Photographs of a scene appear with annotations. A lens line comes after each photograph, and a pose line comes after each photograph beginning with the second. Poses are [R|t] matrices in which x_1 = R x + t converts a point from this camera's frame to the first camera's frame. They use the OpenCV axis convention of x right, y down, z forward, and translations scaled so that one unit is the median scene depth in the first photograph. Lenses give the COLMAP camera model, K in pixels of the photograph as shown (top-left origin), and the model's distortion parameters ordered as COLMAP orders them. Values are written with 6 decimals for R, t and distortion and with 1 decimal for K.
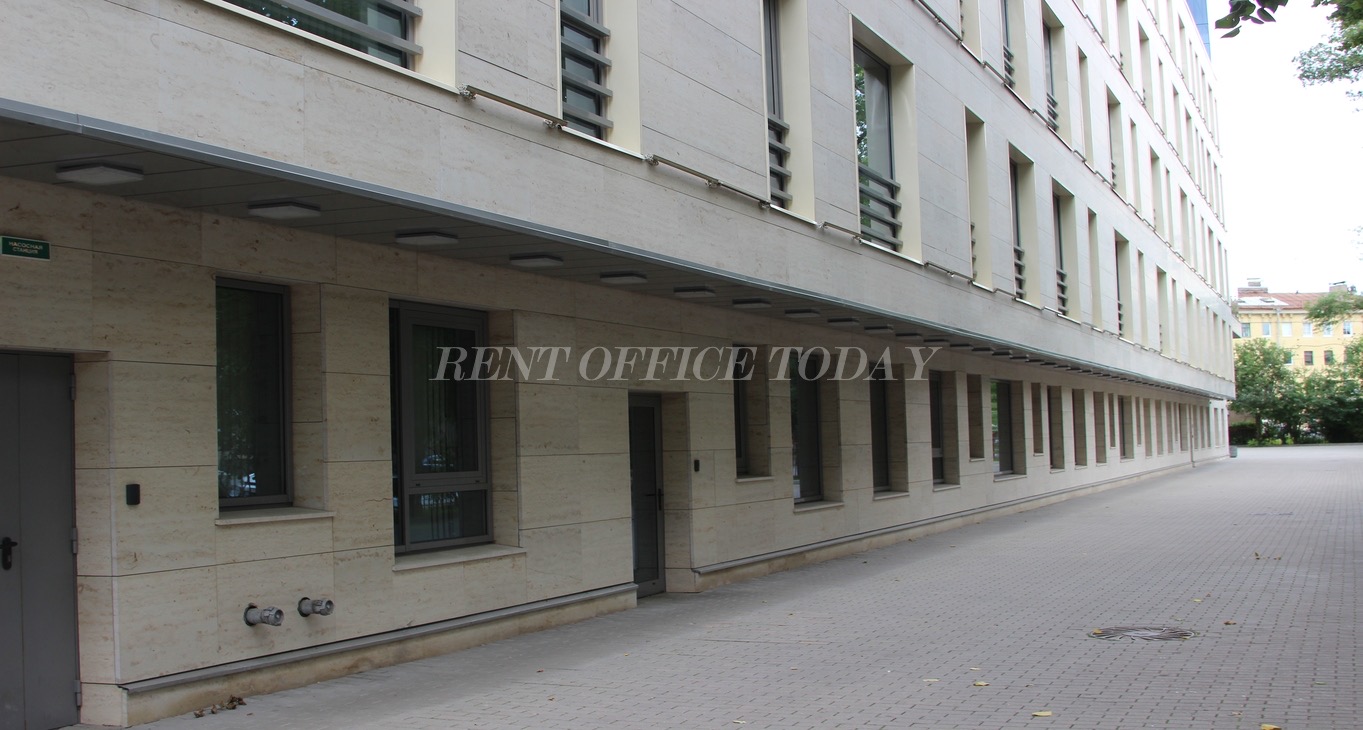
lens RADIAL K [[1817.8, 0, 681.5], [0, 1817.8, 365.0], [0, 0, 1]] dist [-0.212682, 0.064143]
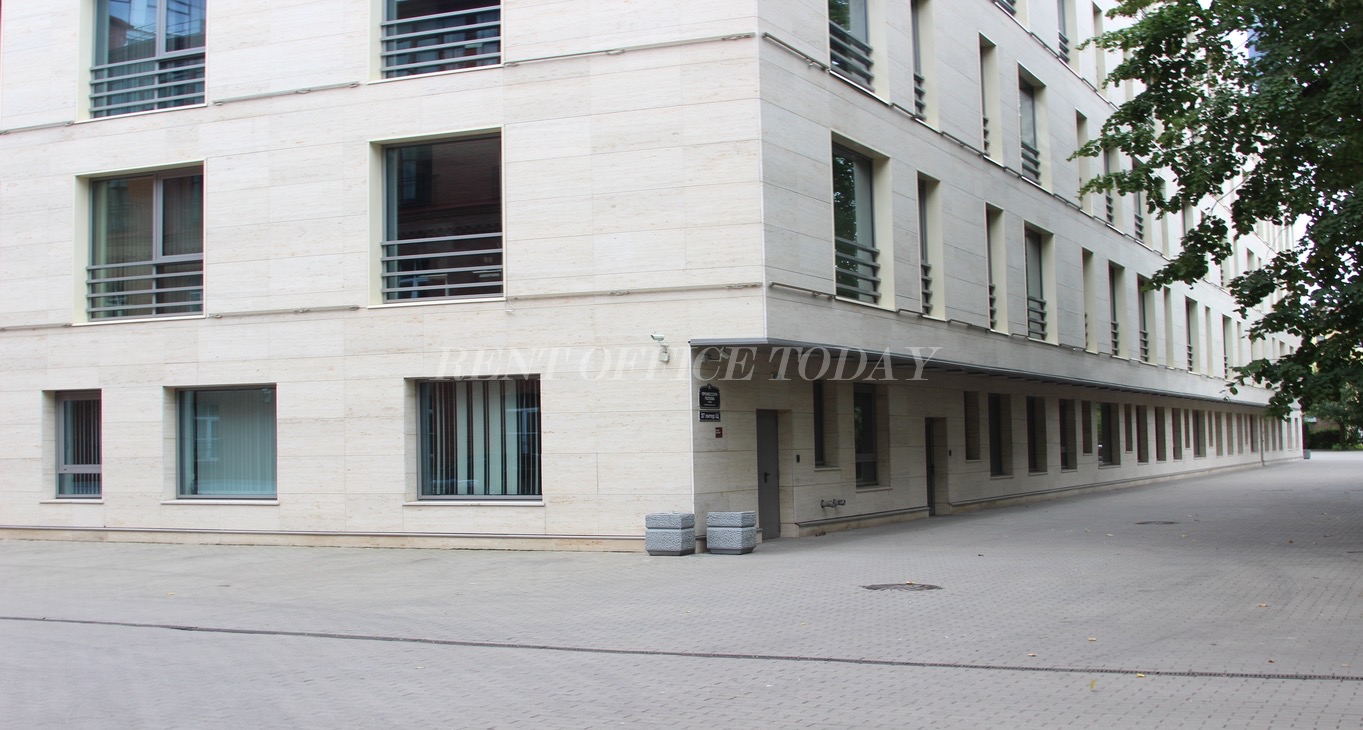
lens RADIAL K [[1817.8, 0, 681.5], [0, 1817.8, 365.0], [0, 0, 1]] dist [-0.212682, 0.064143]
pose [[0.998082, 0.005290, -0.061686, -0.123594], [-0.005320, 0.999986, -0.000322, -0.030553], [0.061684, 0.000650, 0.998096, -0.772195]]
